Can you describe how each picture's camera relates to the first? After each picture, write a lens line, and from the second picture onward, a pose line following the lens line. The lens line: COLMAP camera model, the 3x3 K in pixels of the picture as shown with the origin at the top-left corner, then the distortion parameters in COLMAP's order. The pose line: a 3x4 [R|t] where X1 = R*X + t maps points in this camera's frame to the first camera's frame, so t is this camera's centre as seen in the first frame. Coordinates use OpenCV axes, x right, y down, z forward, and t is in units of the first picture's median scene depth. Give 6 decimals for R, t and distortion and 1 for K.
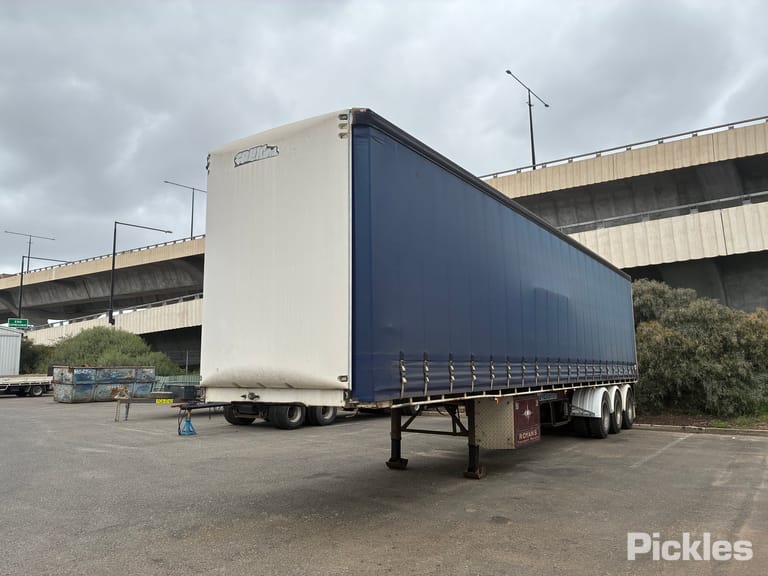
lens RADIAL K [[580.6, 0, 373.5], [0, 580.6, 288.5], [0, 0, 1]] dist [0.056096, -0.066533]
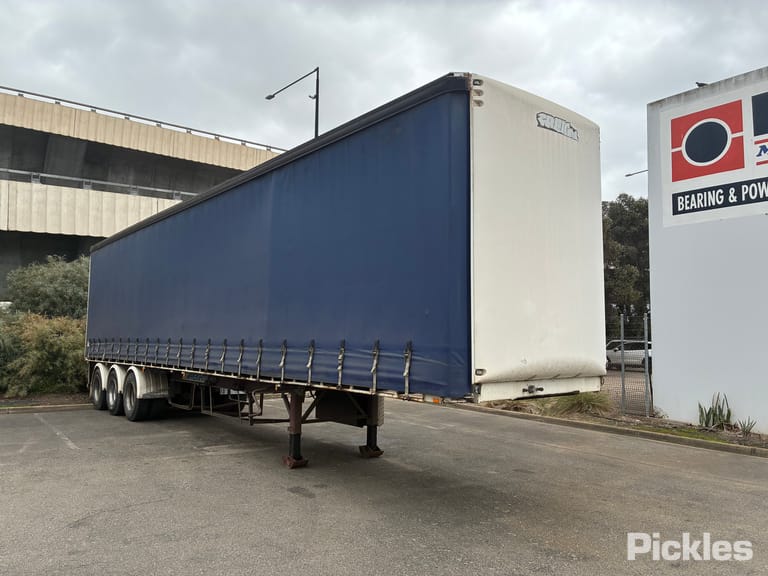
lens RADIAL K [[580.6, 0, 380.4], [0, 580.6, 289.0], [0, 0, 1]] dist [0.056096, -0.066533]
pose [[0.296893, 0.087270, 0.950915, -0.837689], [-0.136372, 0.989483, -0.048231, 0.077944], [-0.945123, -0.115358, 0.305671, 0.703742]]
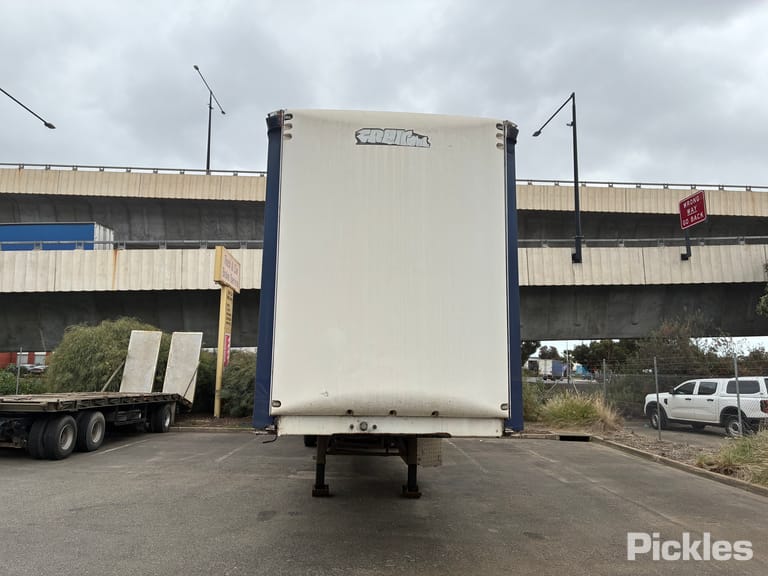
lens RADIAL K [[580.6, 0, 380.5], [0, 580.6, 288.2], [0, 0, 1]] dist [0.056096, -0.066533]
pose [[0.787661, 0.108518, 0.606477, -0.517782], [-0.103246, 0.993695, -0.043713, 0.018187], [-0.607397, -0.028186, 0.793898, 0.249451]]
